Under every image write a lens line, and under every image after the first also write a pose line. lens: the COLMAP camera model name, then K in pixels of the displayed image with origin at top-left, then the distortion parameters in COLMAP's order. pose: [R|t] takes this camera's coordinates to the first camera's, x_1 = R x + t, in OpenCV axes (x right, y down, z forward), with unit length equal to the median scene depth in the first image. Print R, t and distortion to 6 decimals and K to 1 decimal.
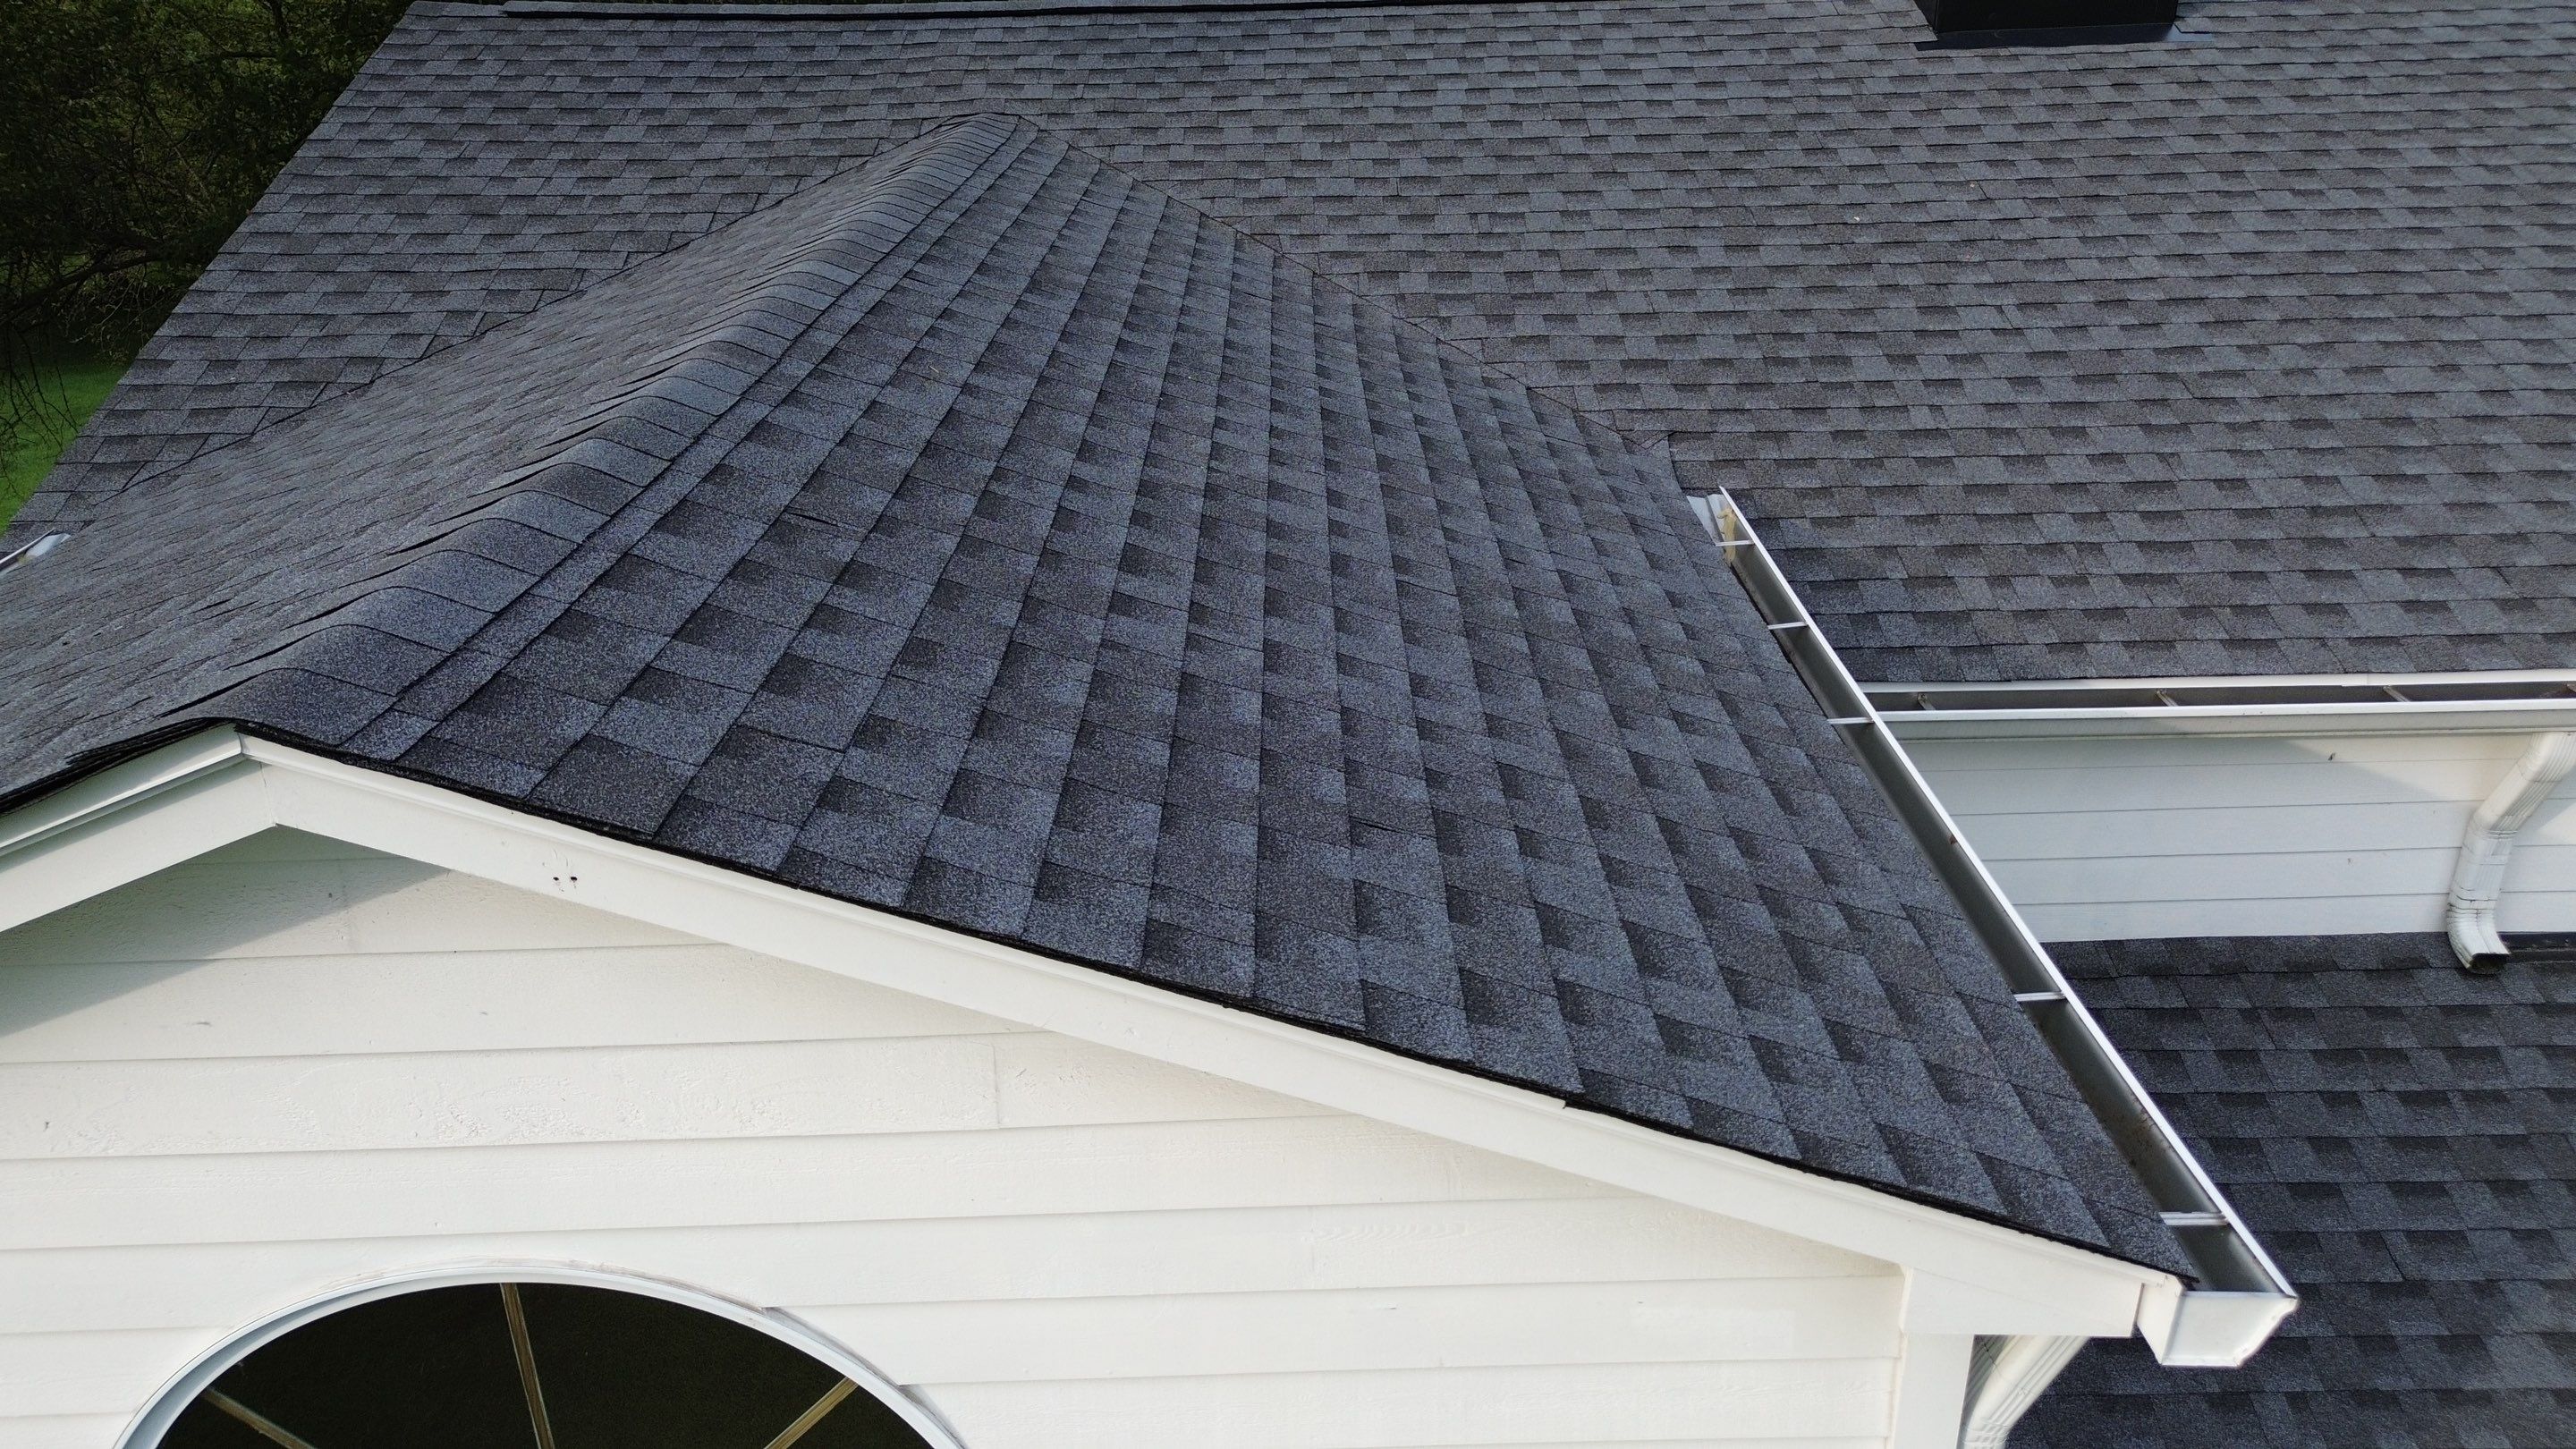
lens RADIAL K [[1820.6, 0, 1306.0], [0, 1820.6, 730.9], [0, 0, 1]] dist [0.067194, -0.044185]
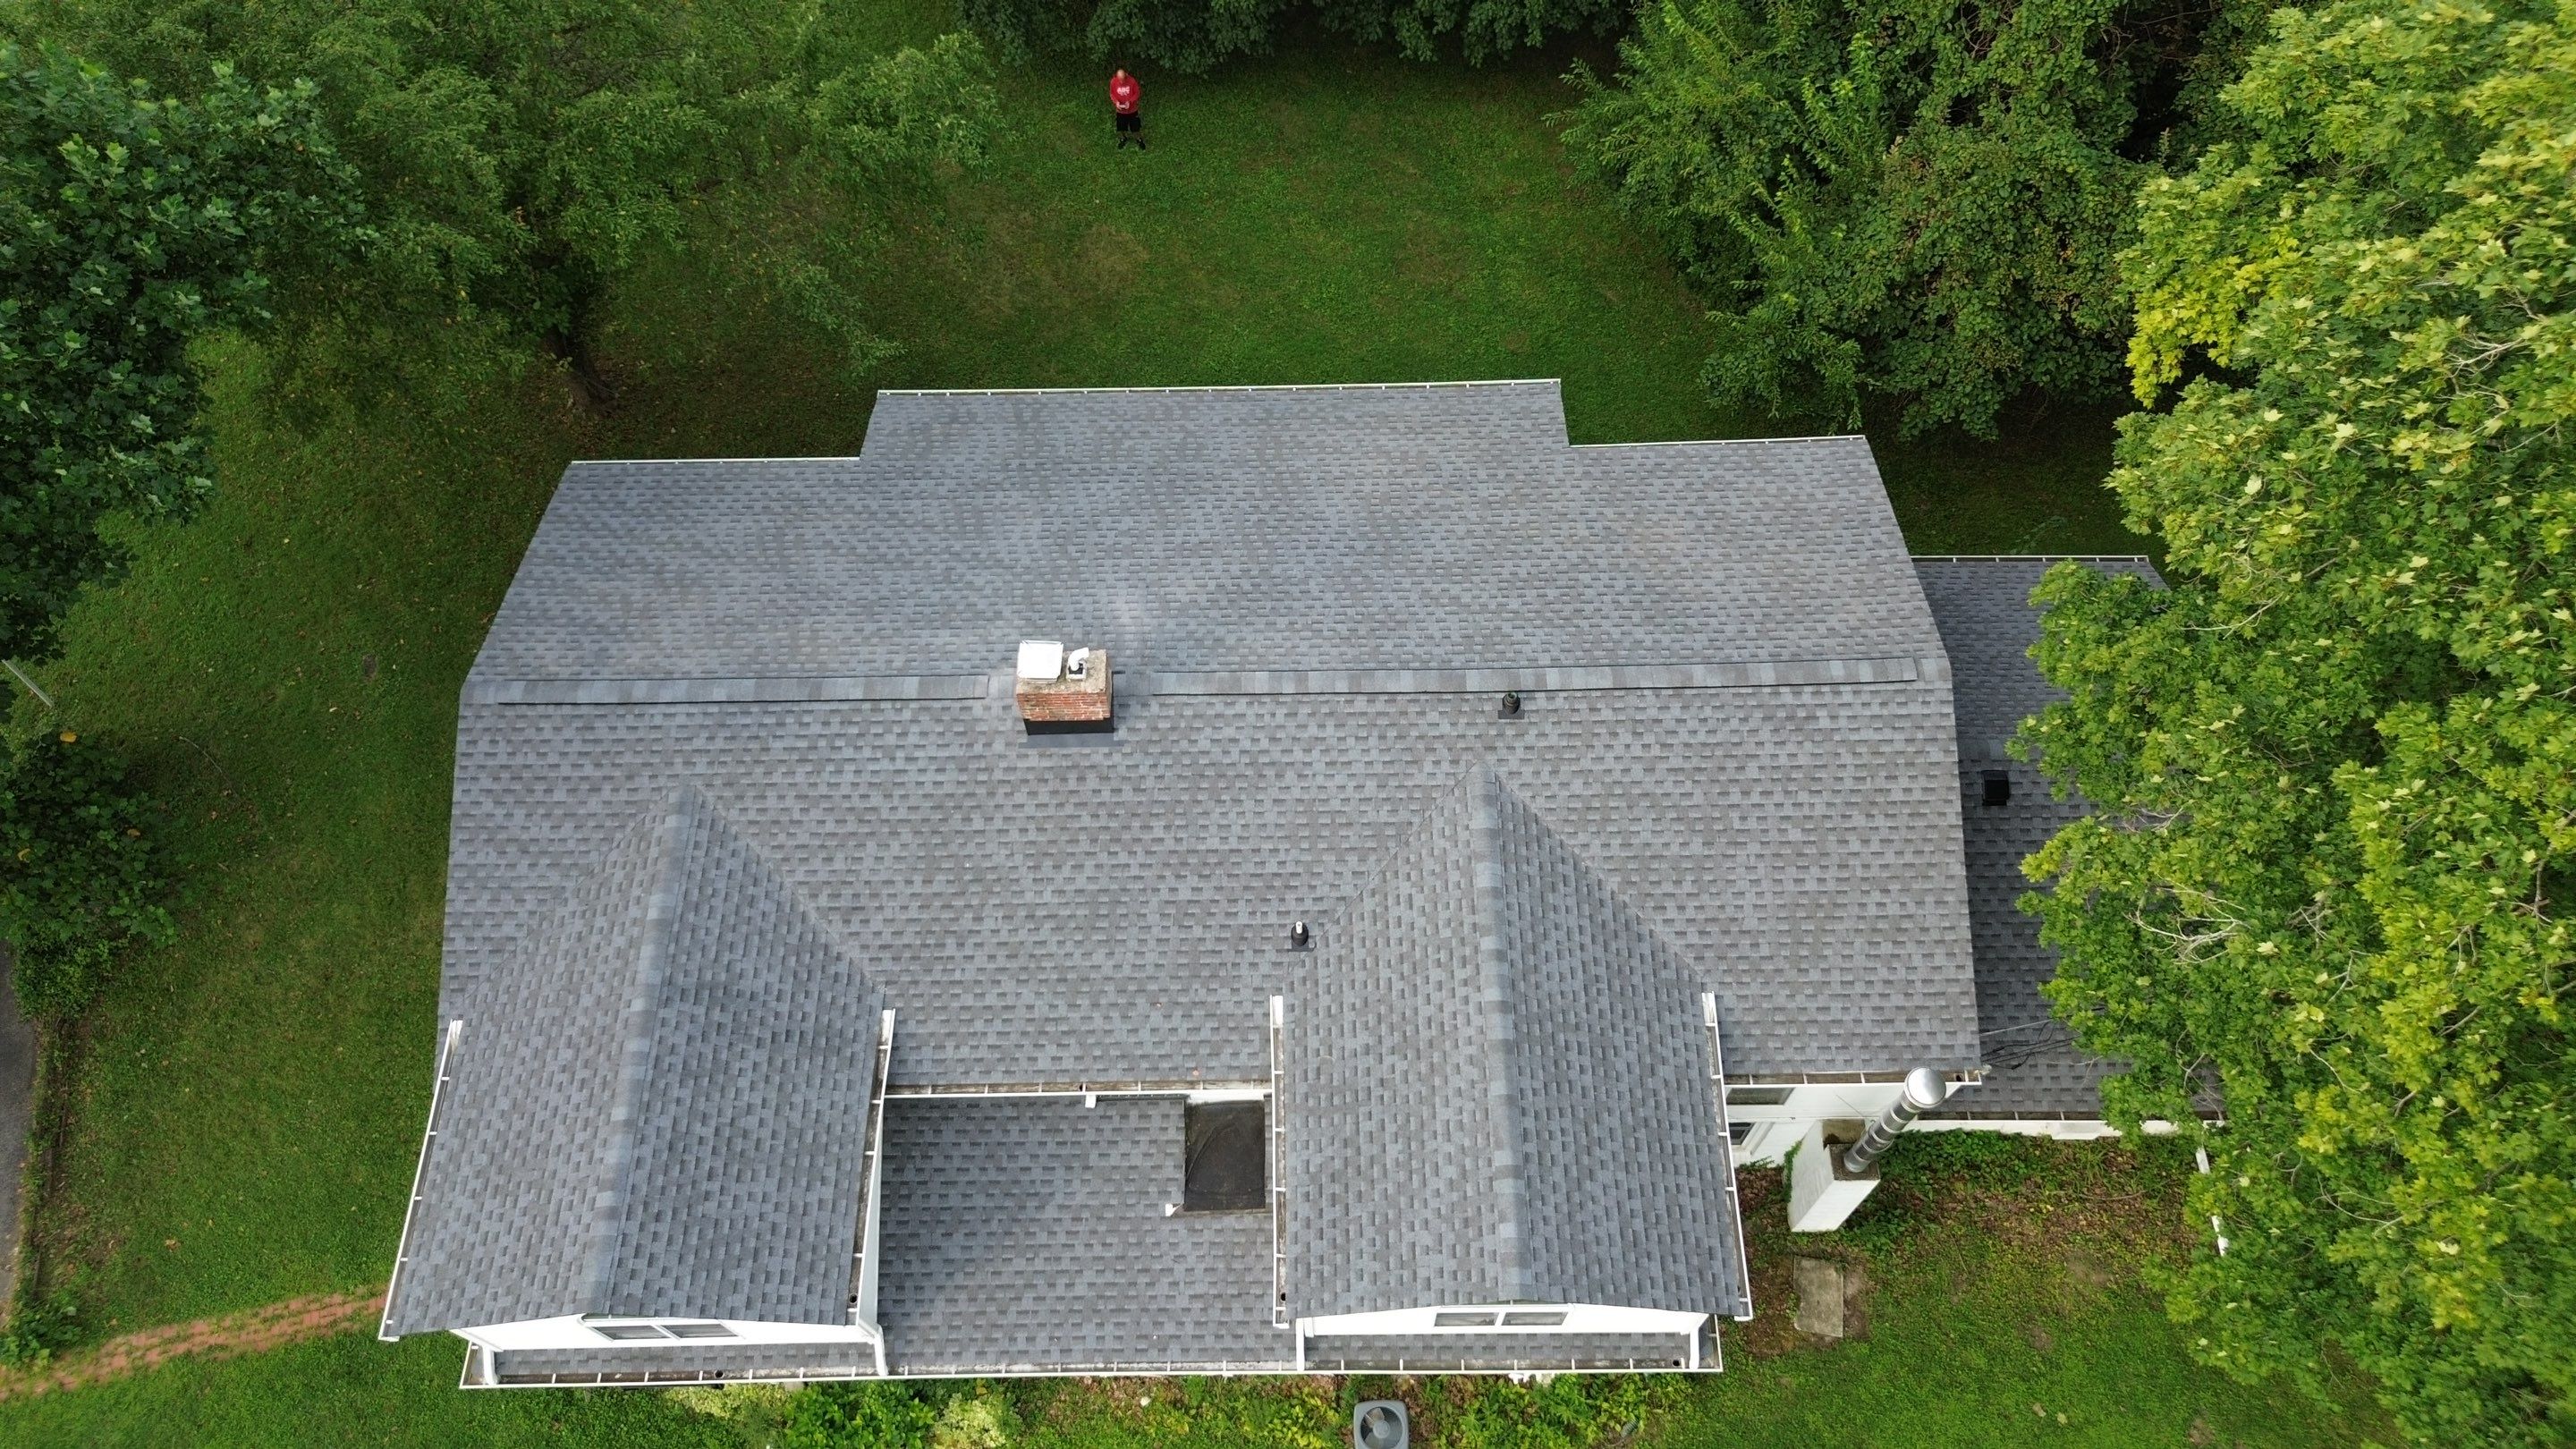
lens RADIAL K [[1820.6, 0, 1306.0], [0, 1820.6, 730.9], [0, 0, 1]] dist [0.067194, -0.044185]
pose [[0.999952, 0.006583, -0.007256, 0.928221], [-0.000979, 0.804033, 0.594584, -2.393137], [0.009748, -0.594548, 0.804001, -1.412734]]
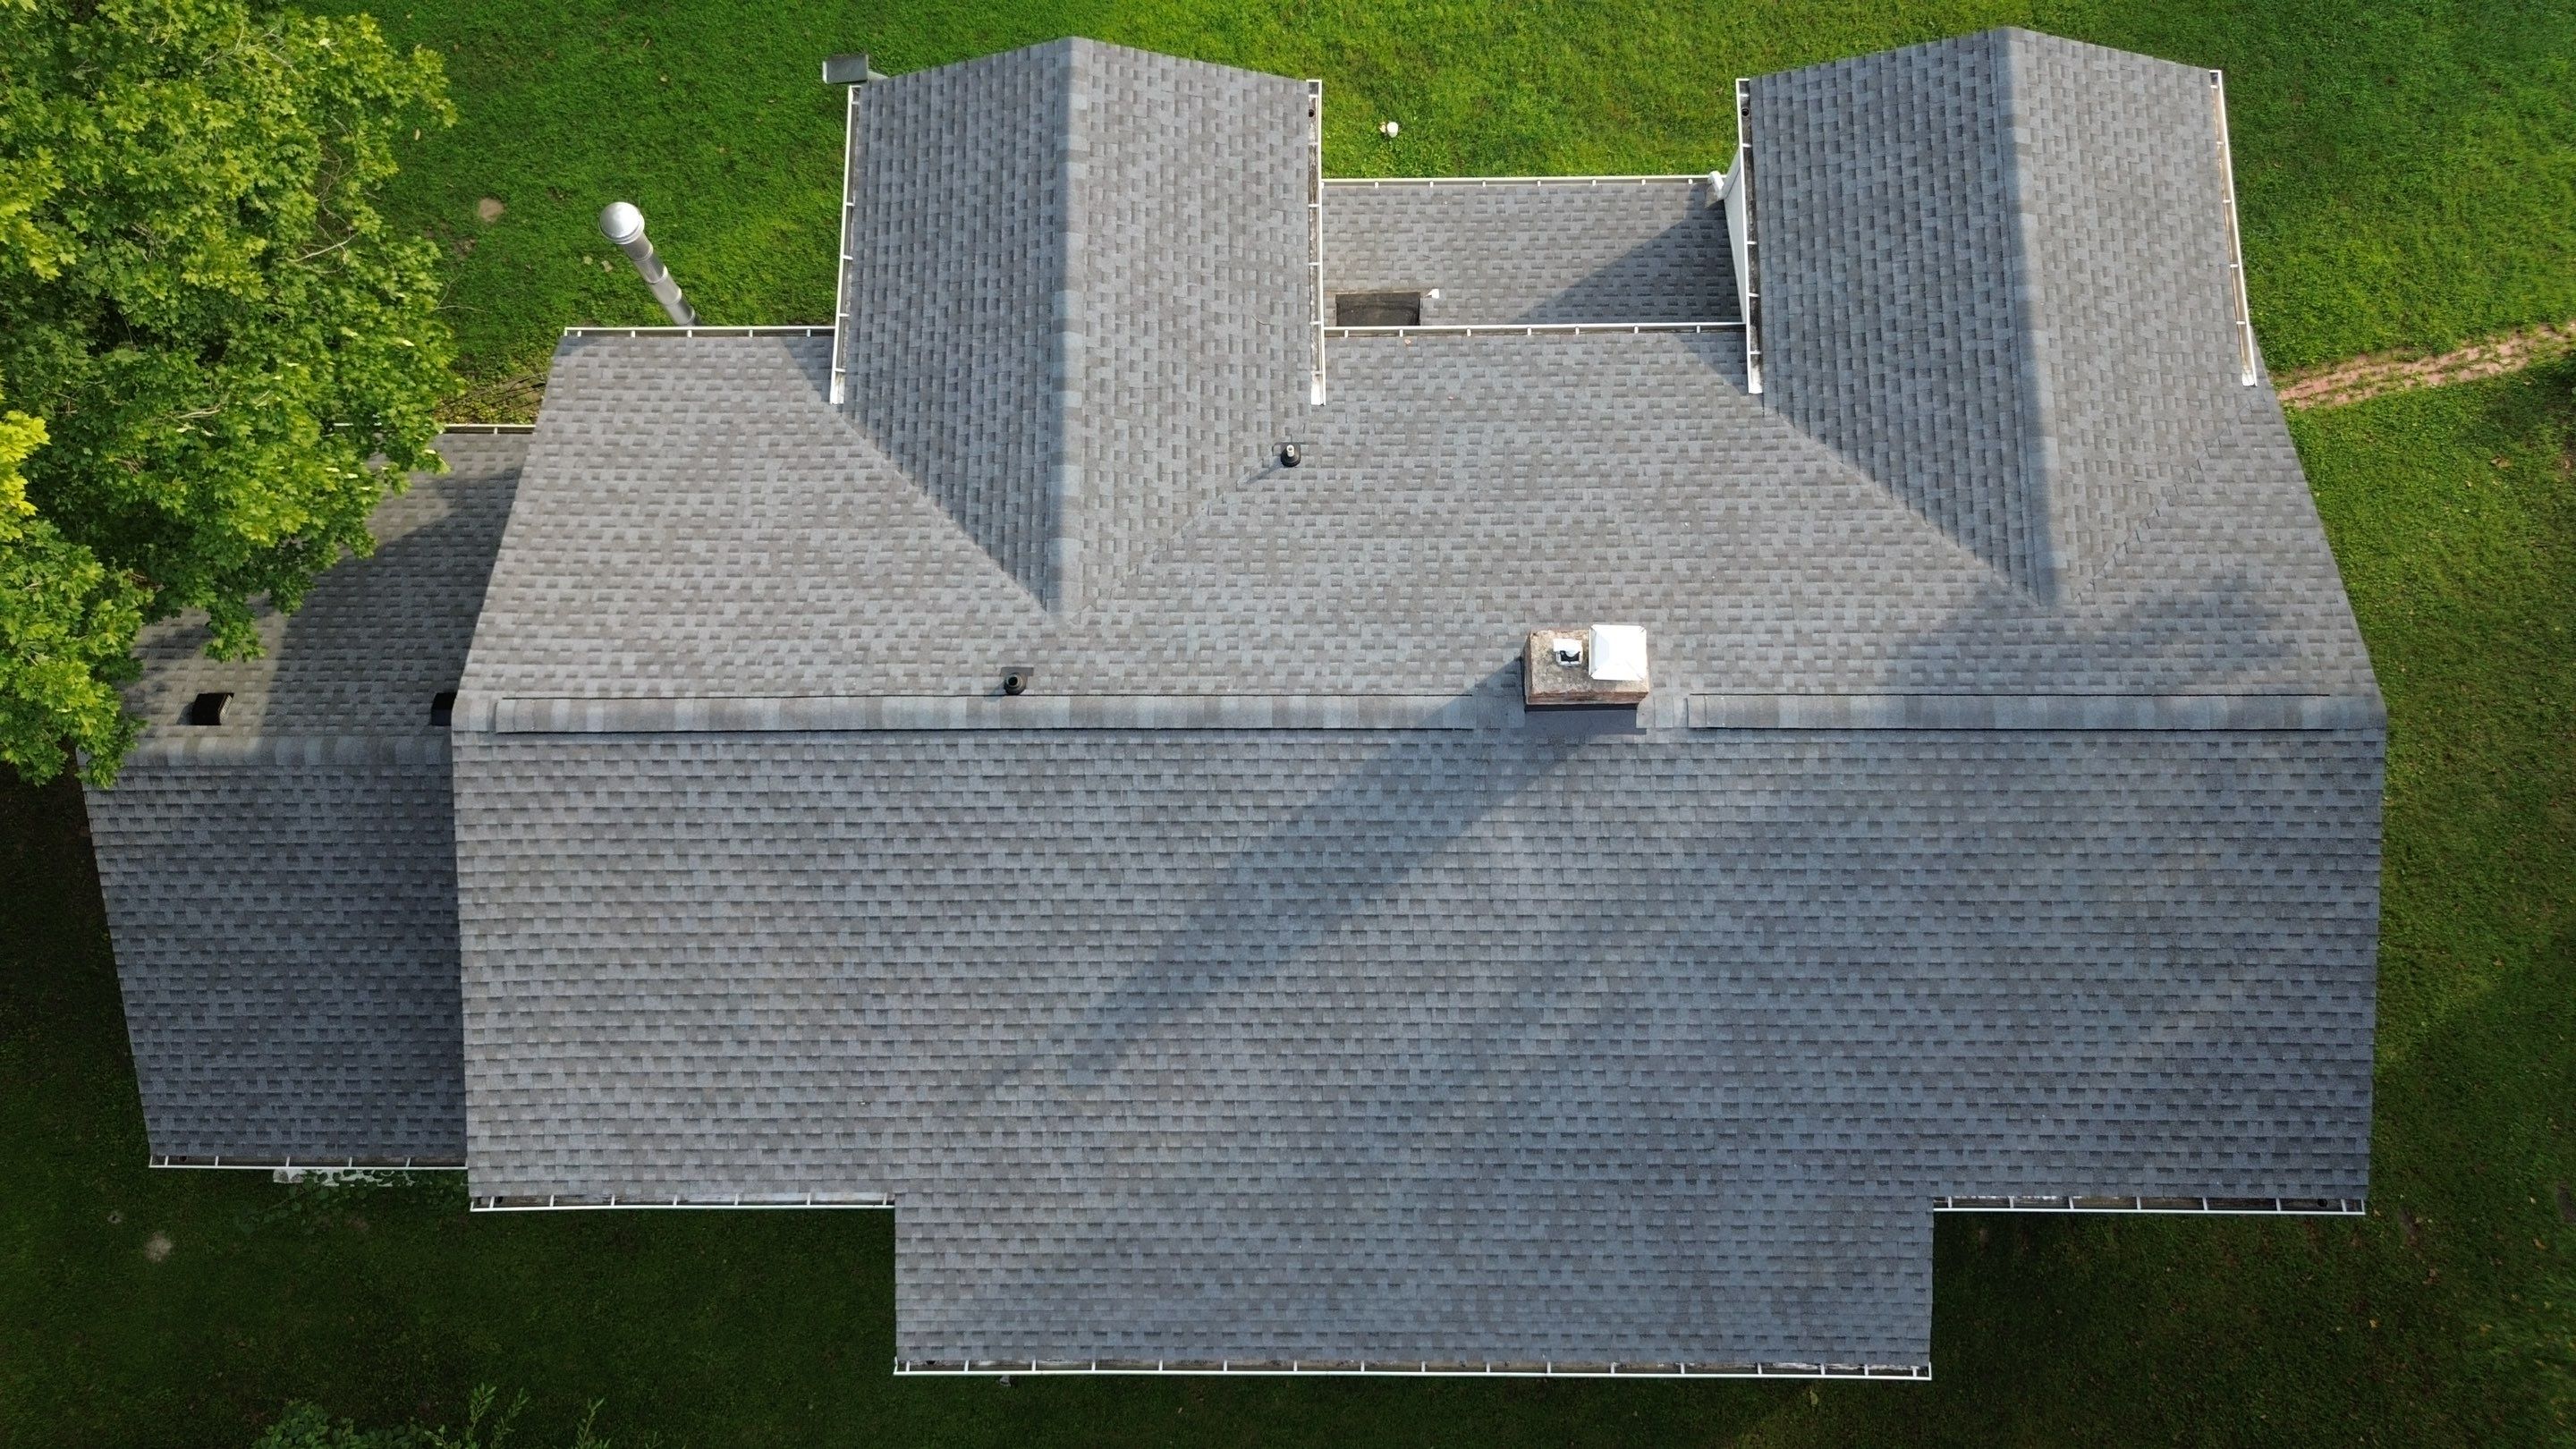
lens RADIAL K [[1820.6, 0, 1306.0], [0, 1820.6, 730.9], [0, 0, 1]] dist [0.067194, -0.044185]
pose [[-0.999334, -0.010749, 0.034882, 0.765069], [0.036387, -0.217802, 0.975314, -3.030073], [-0.002886, 0.975934, 0.218048, 0.834464]]
